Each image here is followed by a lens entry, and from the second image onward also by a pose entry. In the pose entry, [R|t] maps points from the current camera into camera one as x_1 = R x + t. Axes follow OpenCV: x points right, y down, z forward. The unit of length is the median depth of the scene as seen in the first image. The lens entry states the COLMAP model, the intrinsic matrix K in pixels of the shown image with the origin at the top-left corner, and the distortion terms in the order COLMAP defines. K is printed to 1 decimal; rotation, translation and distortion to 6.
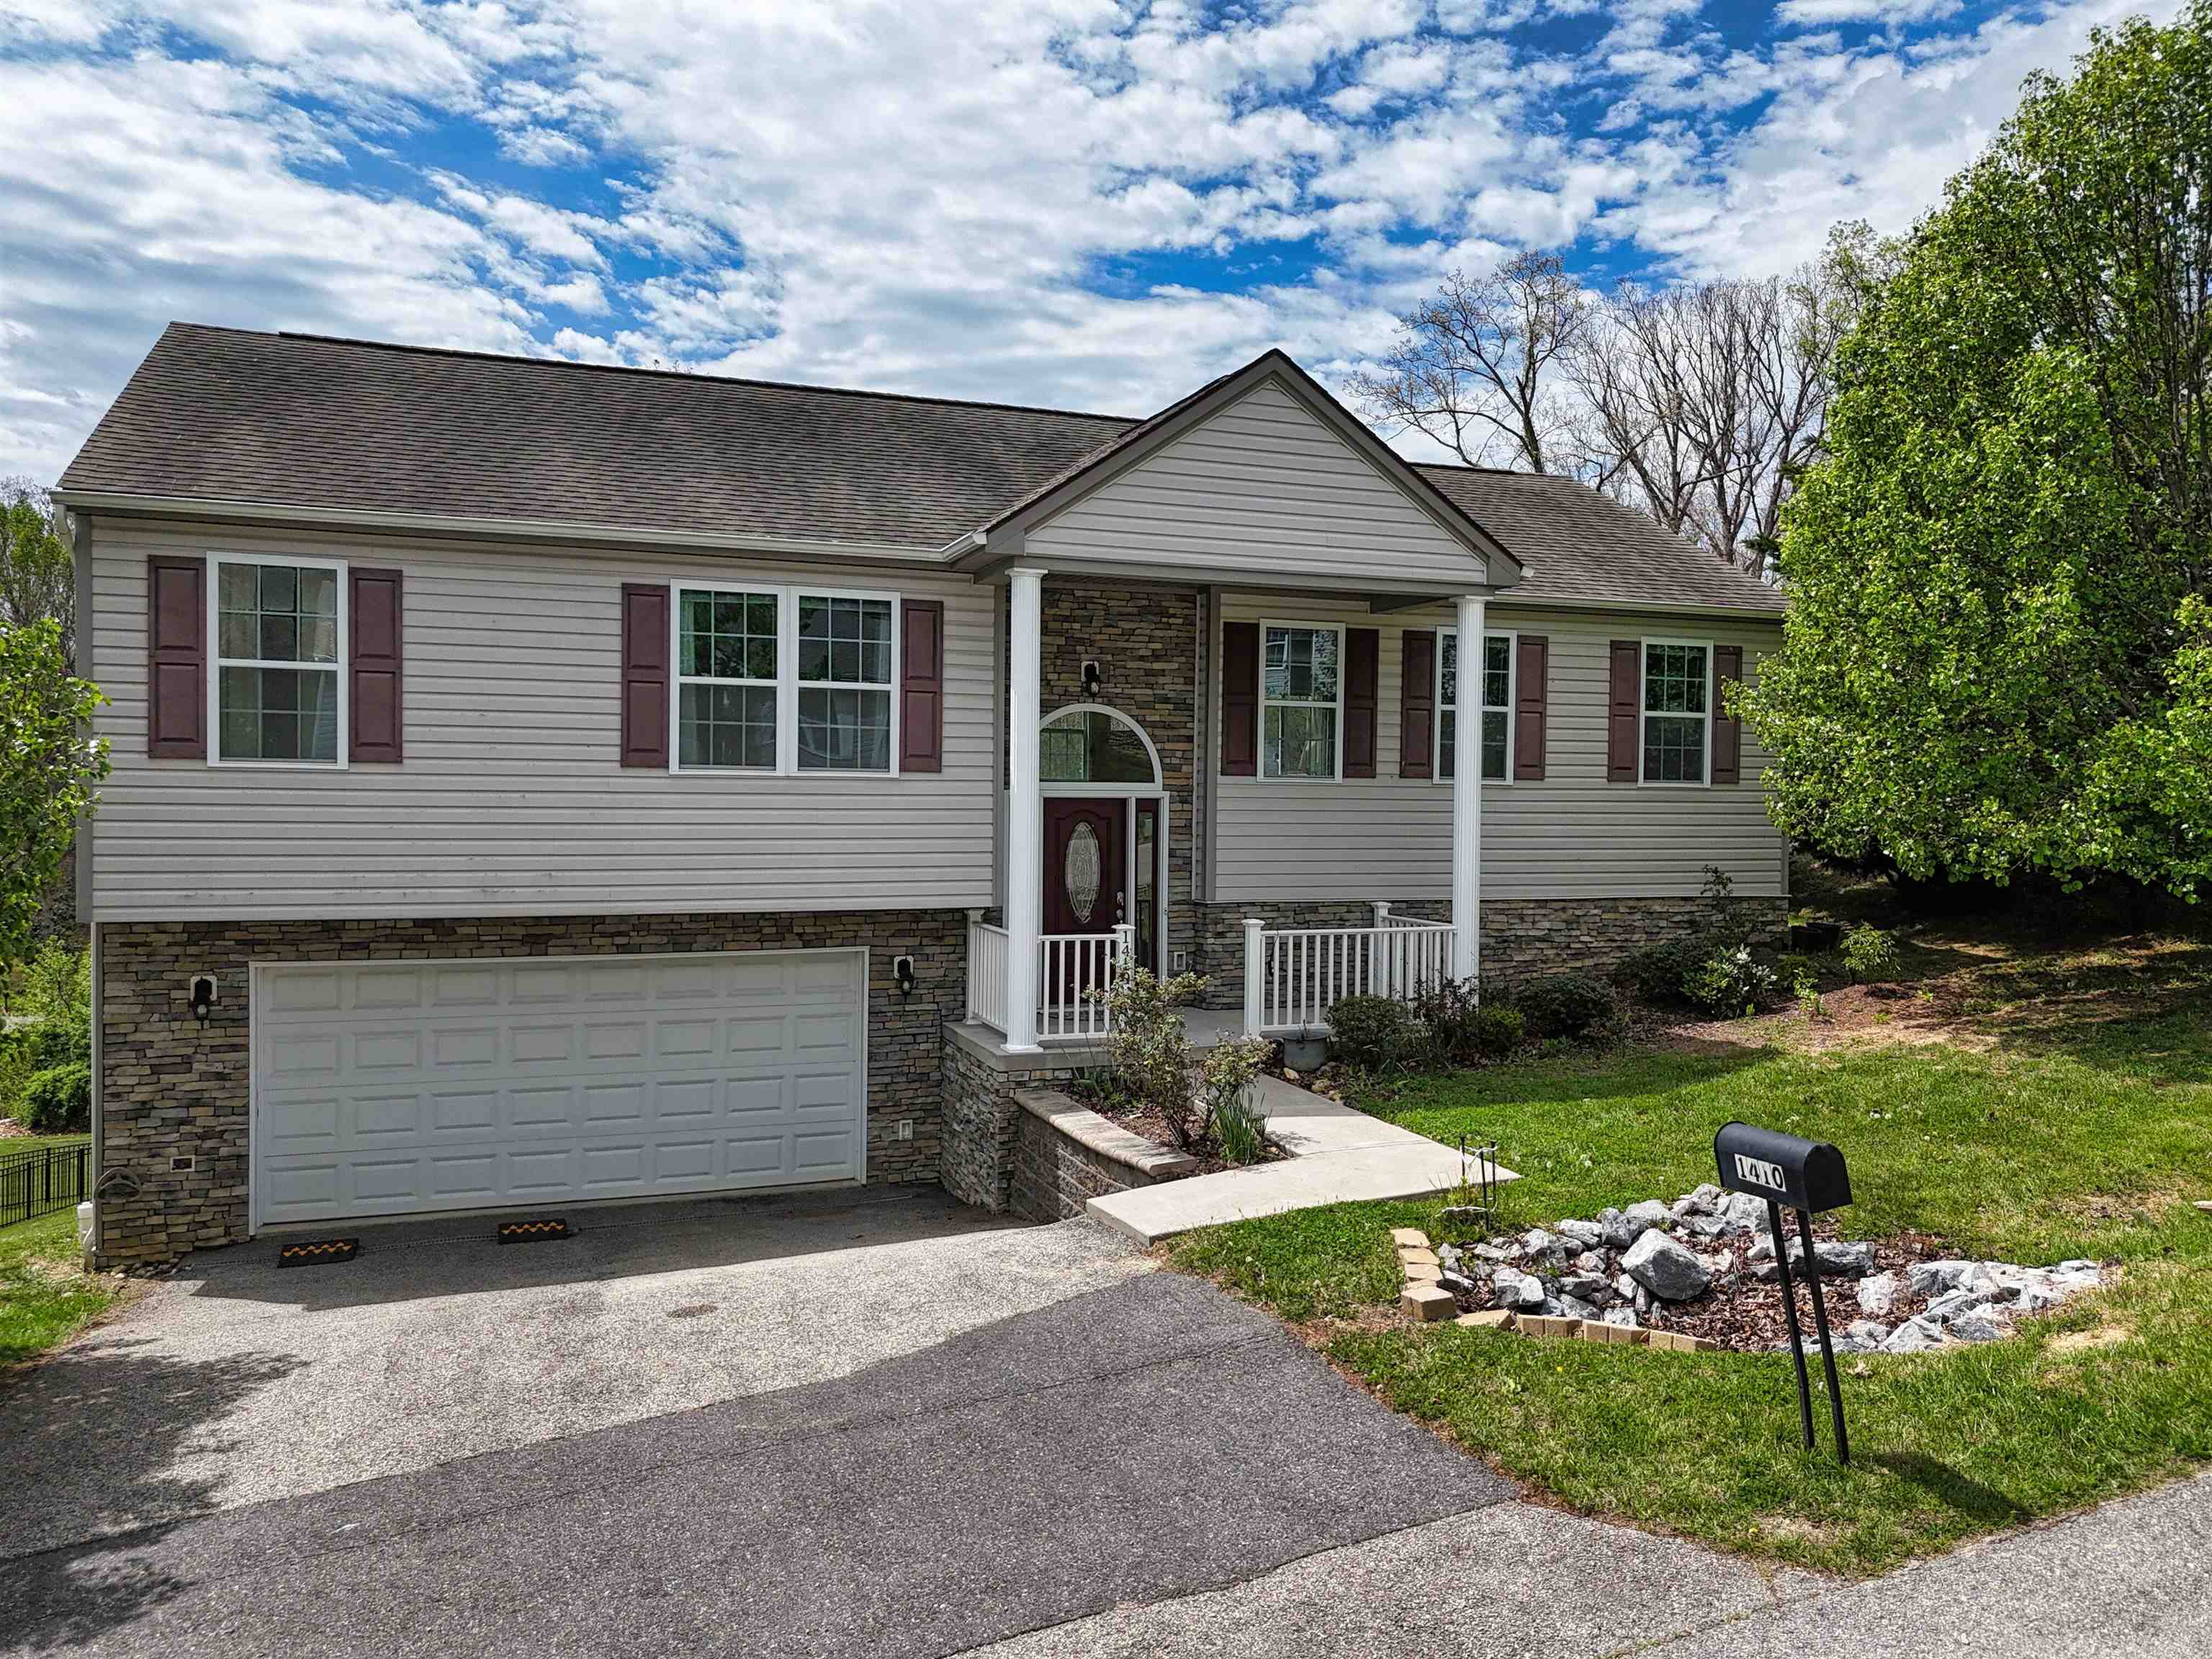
lens RADIAL K [[1627.8, 0, 1123.1], [0, 1627.8, 823.6], [0, 0, 1]] dist [0.053796, -0.047746]
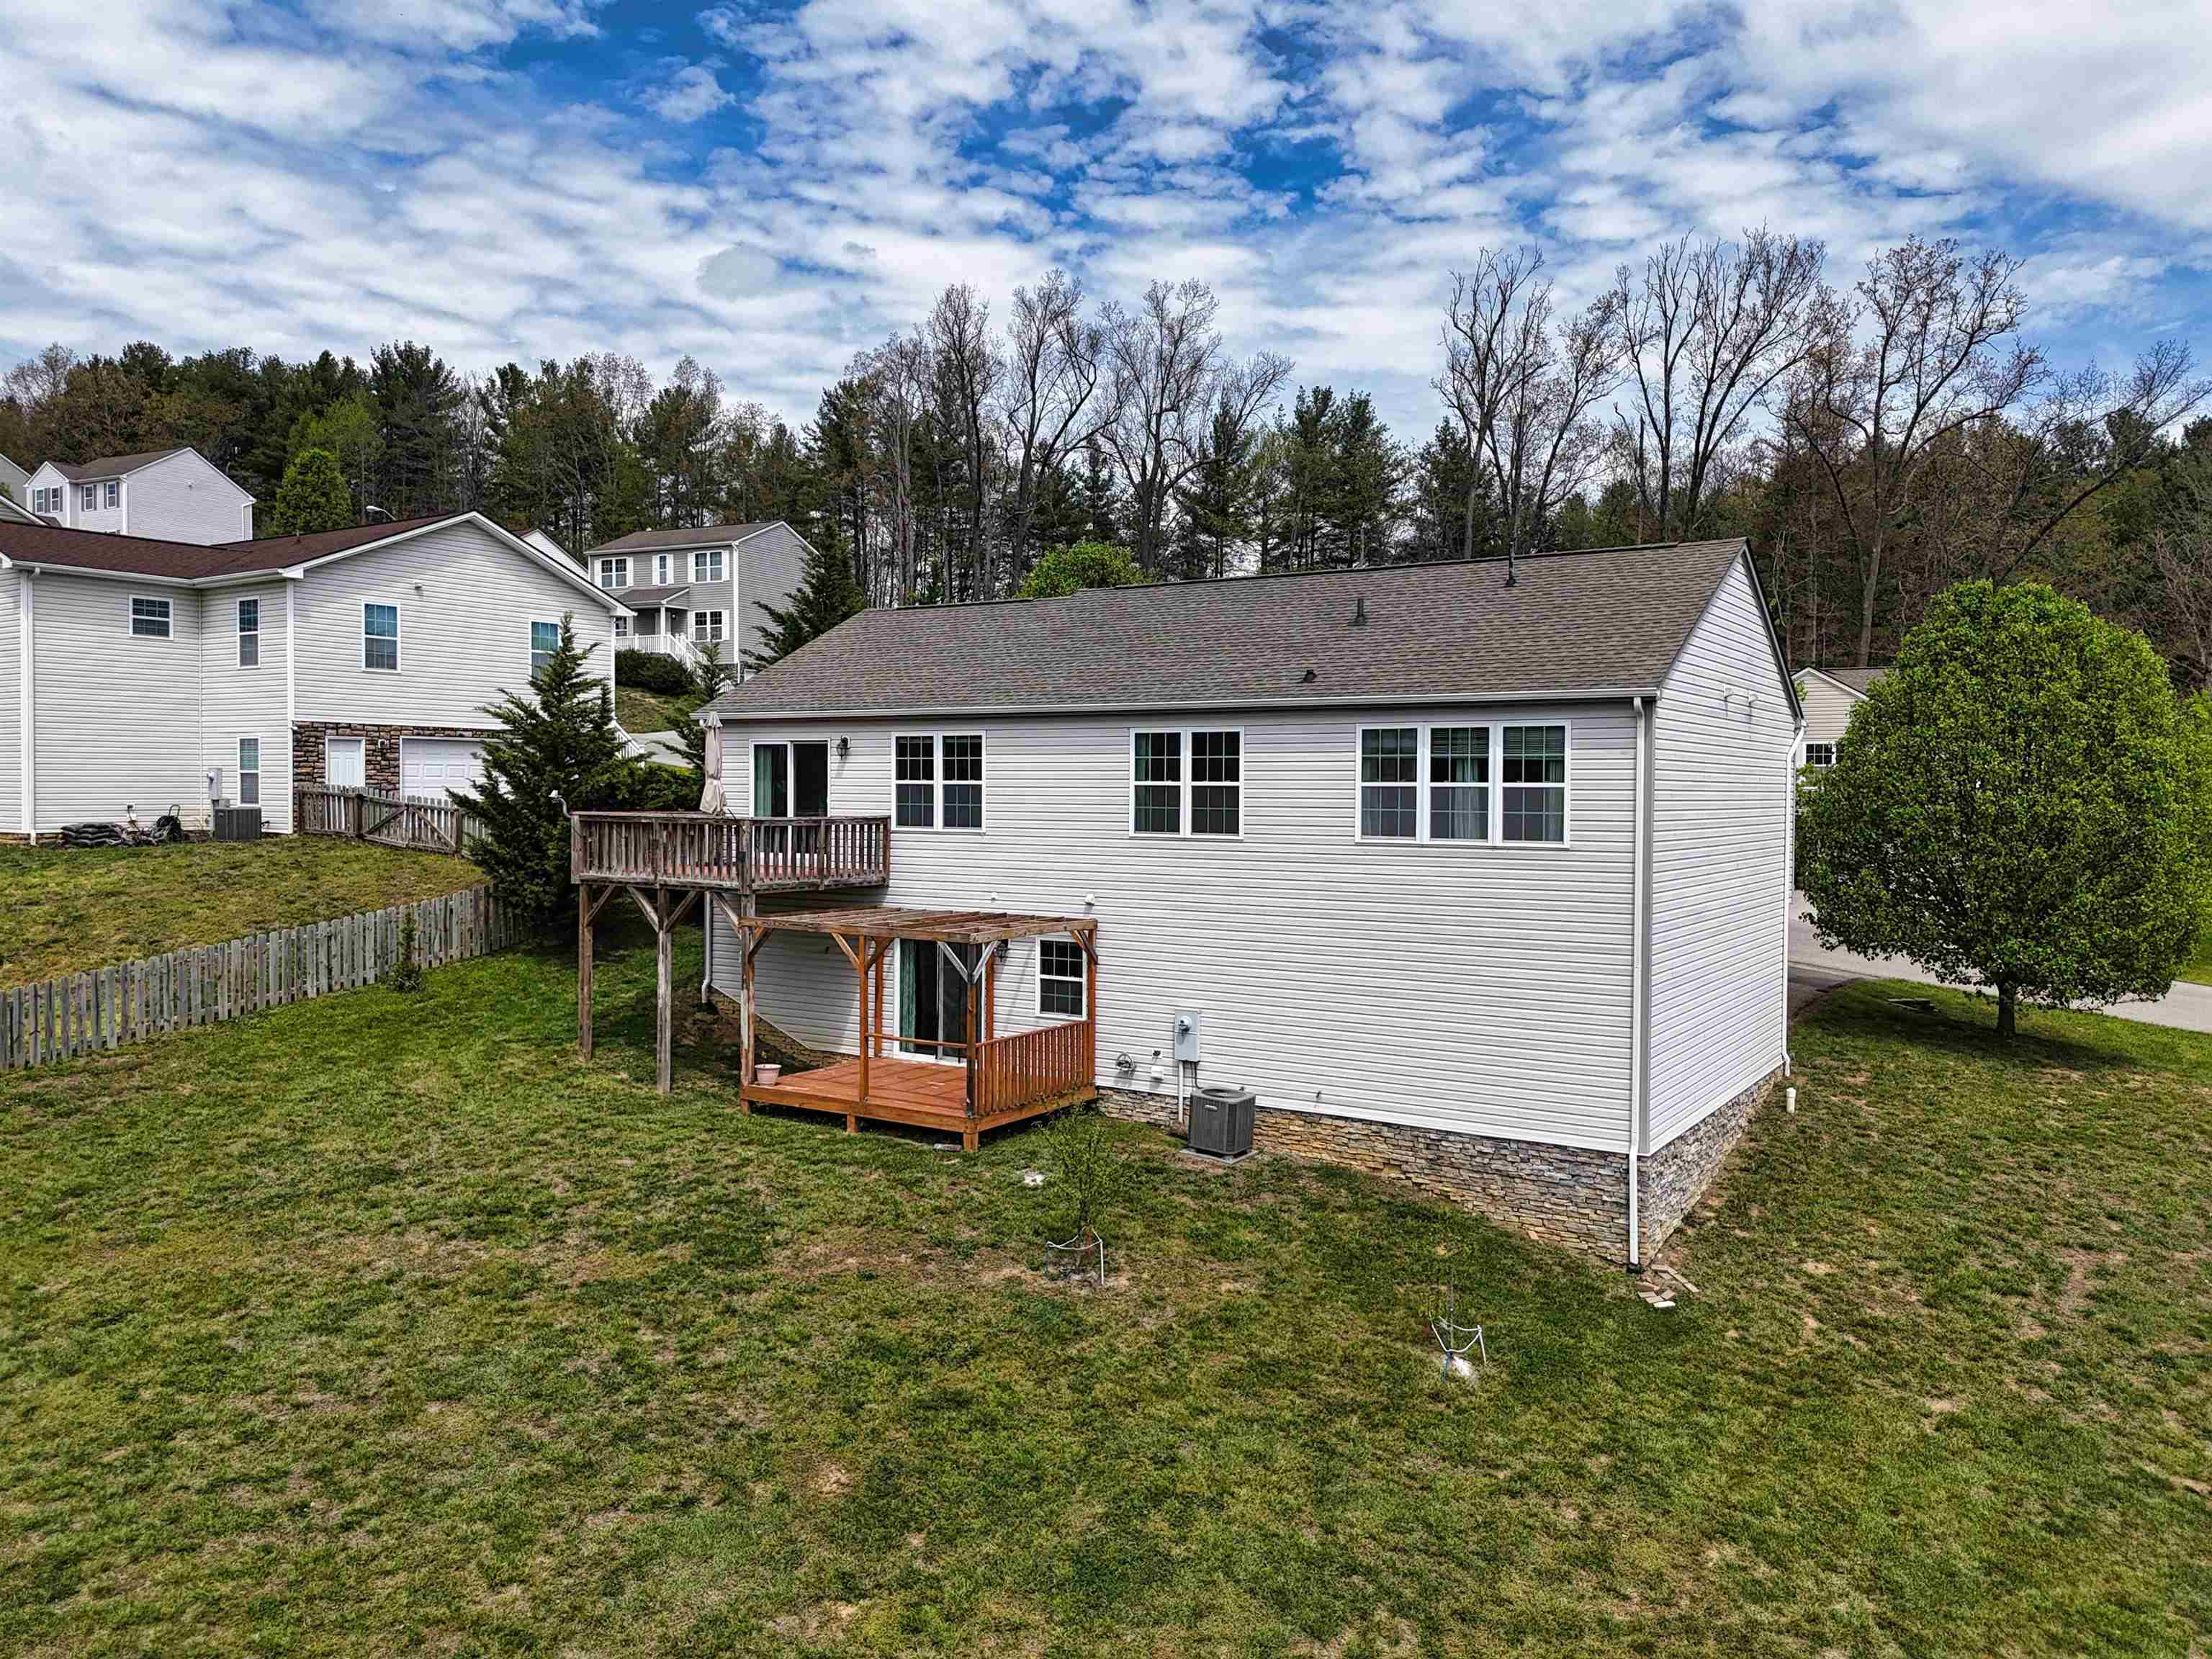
lens RADIAL K [[1627.8, 0, 1123.1], [0, 1627.8, 823.6], [0, 0, 1]] dist [0.053796, -0.047746]
pose [[-0.606965, -0.031038, 0.794122, -1.660902], [-0.004486, 0.999355, 0.035631, -0.107978], [-0.794716, 0.018065, -0.606712, 2.750102]]
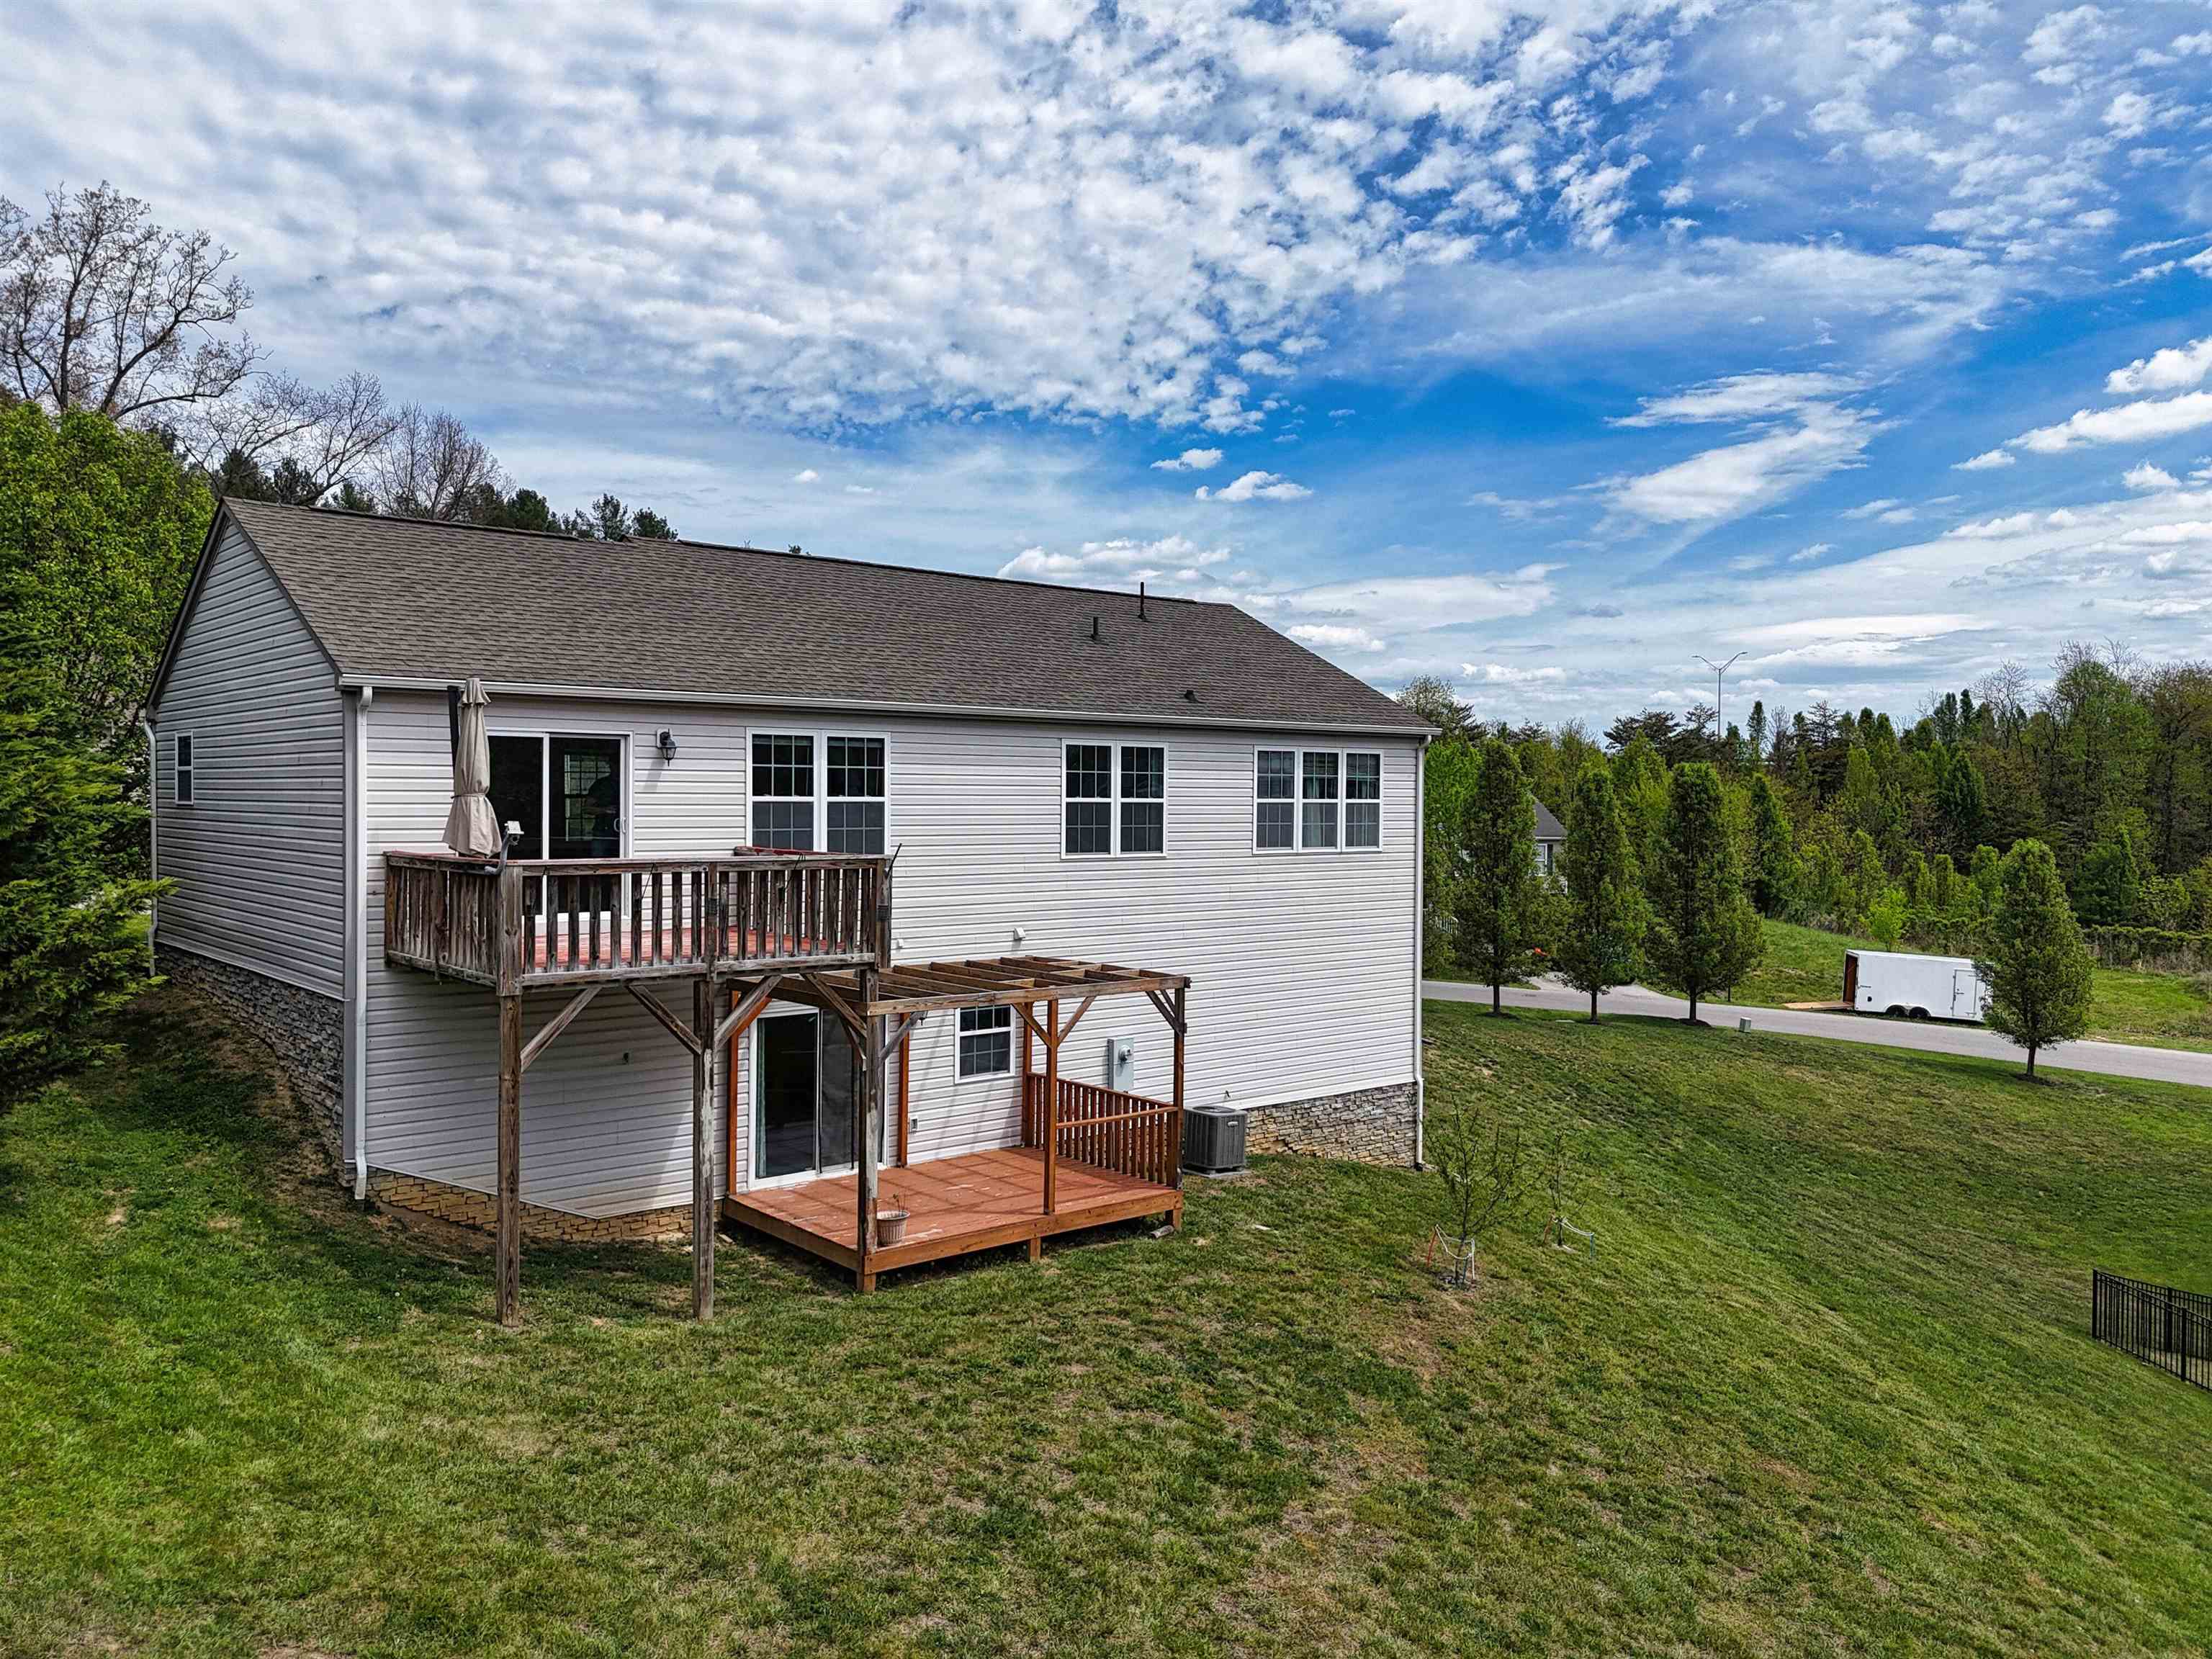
lens RADIAL K [[1602.9, 0, 1120.7], [0, 1602.9, 788.2], [0, 0, 1]] dist [0.009529, 0.002387]
pose [[-0.938420, -0.017784, -0.345039, 0.196091], [-0.020155, 0.999791, 0.003284, -0.106605], [0.344908, 0.010036, -0.938583, 3.156229]]
